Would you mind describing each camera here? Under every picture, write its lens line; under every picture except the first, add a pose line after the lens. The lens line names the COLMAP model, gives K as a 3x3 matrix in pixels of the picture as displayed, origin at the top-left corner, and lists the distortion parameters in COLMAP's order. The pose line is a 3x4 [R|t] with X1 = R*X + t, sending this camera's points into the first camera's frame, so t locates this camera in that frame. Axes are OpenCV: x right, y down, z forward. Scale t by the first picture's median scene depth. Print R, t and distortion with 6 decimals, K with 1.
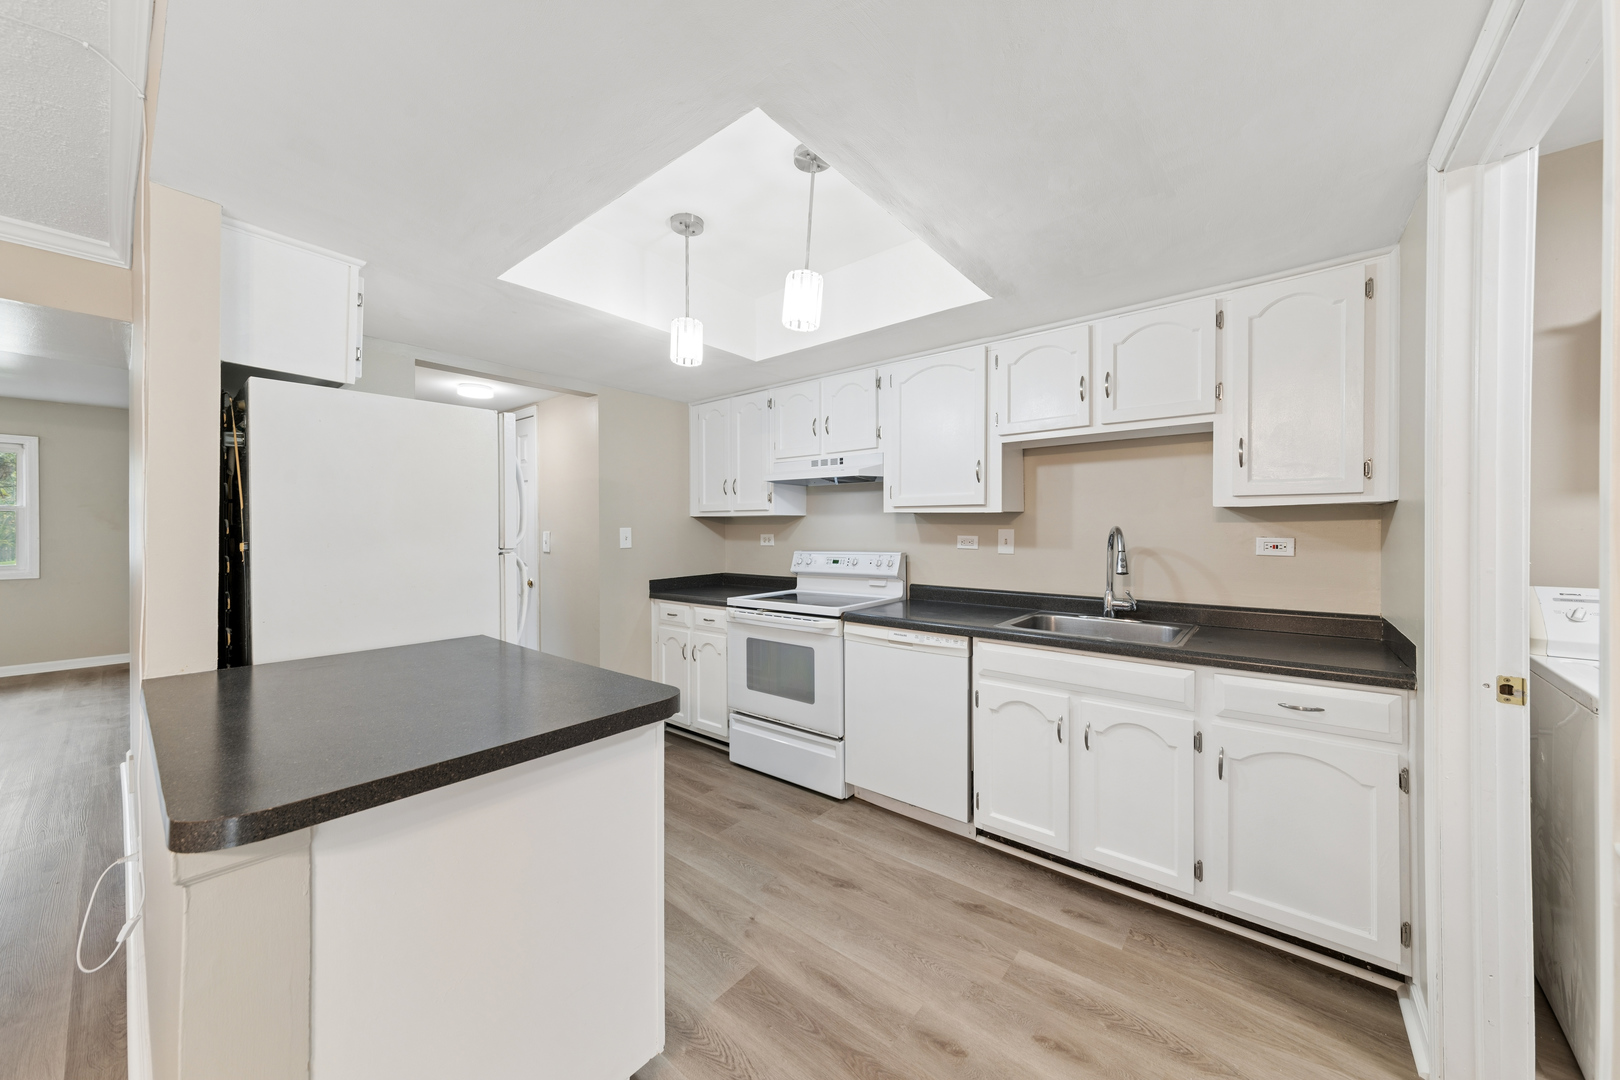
lens RADIAL K [[570.7, 0, 812.0], [0, 570.7, 532.3], [0, 0, 1]] dist [0.000398, 0.000239]
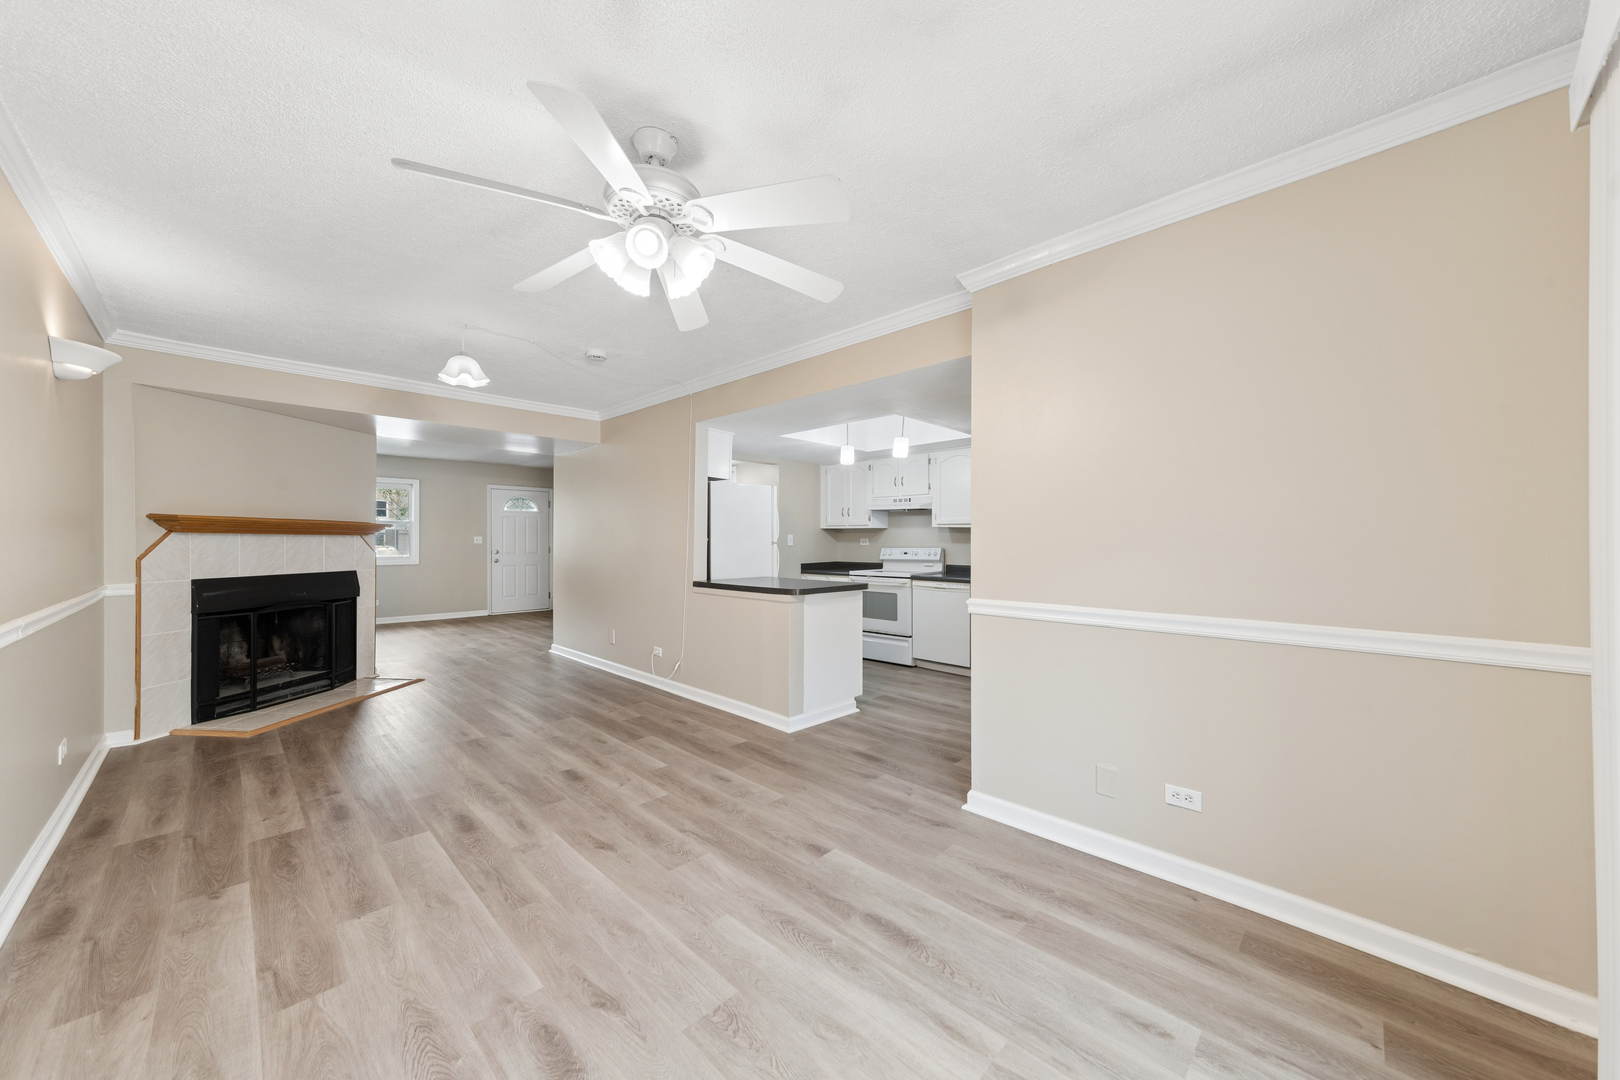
lens RADIAL K [[574.1, 0, 810.0], [0, 574.1, 540.0], [0, 0, 1]] dist [0.001096, 0.000072]
pose [[0.996195, 0.003638, -0.087075, -0.111961], [-0.003864, 0.999990, -0.002429, 0.015176], [0.087066, 0.002756, 0.996199, -0.935155]]
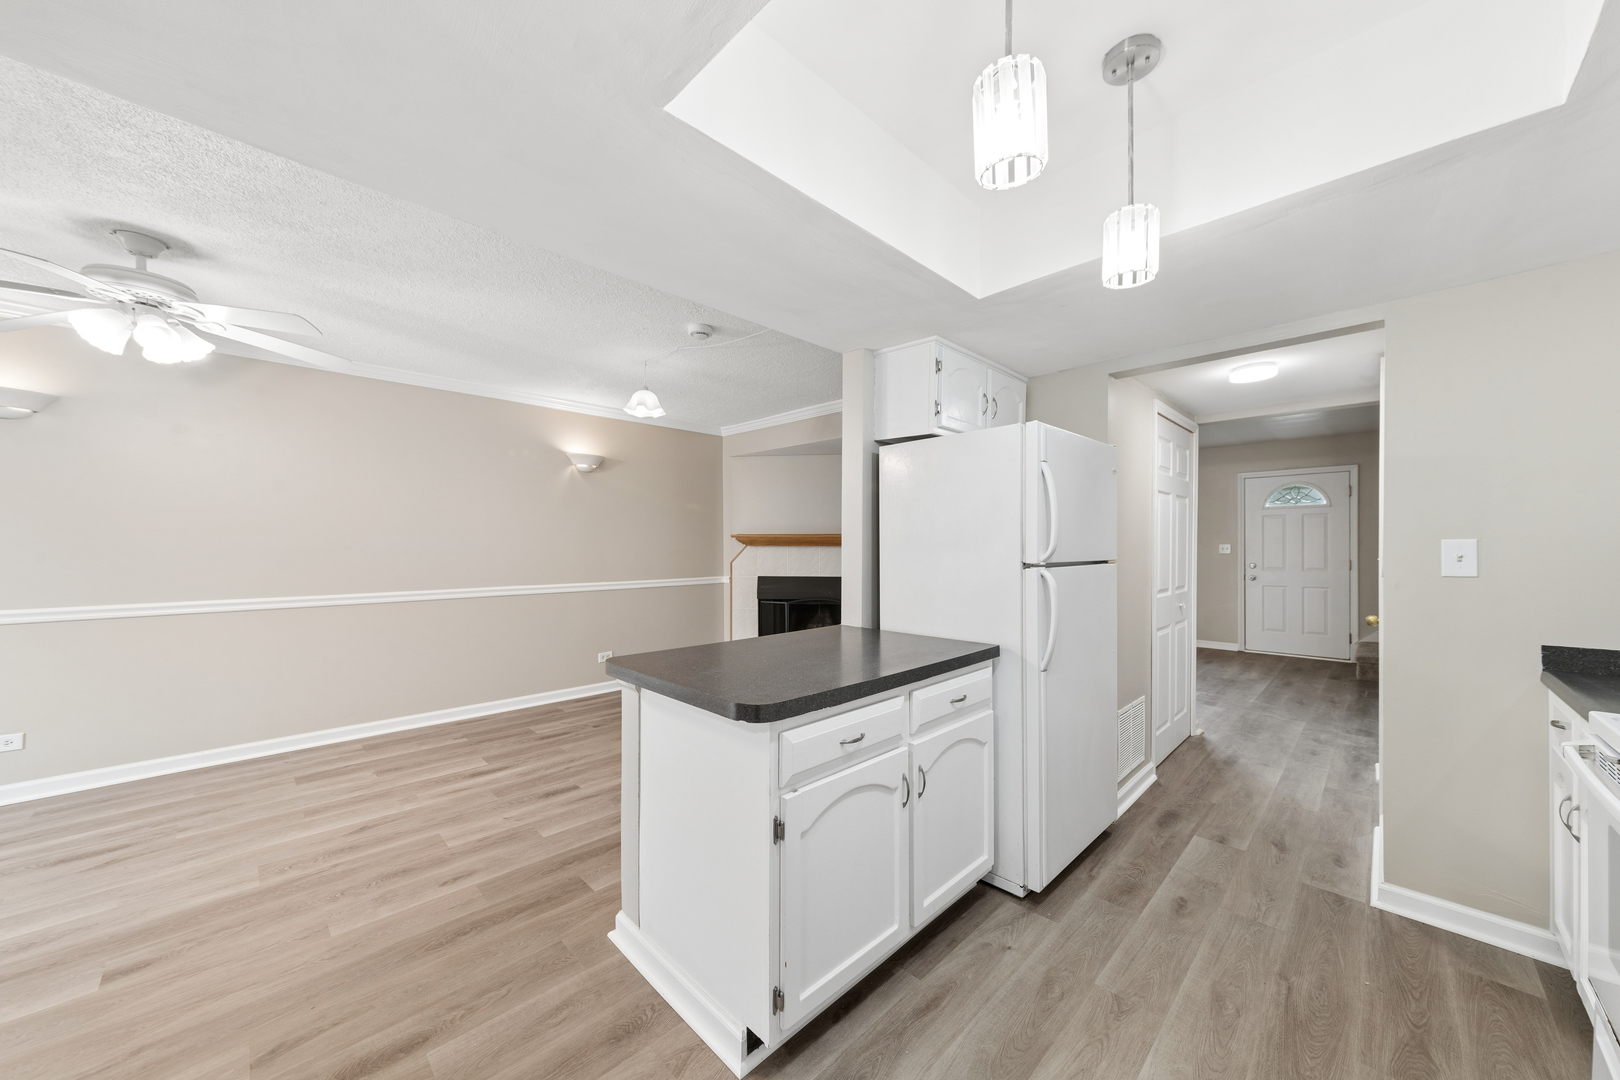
lens RADIAL K [[581.9, 0, 808.8], [0, 581.9, 548.5], [0, 0, 1]] dist [0.000413, 0.004578]
pose [[-0.109046, 0.008051, -0.994004, 0.321071], [0.000619, 0.999968, 0.008031, -0.003815], [0.994036, 0.000261, -0.109048, 0.491839]]
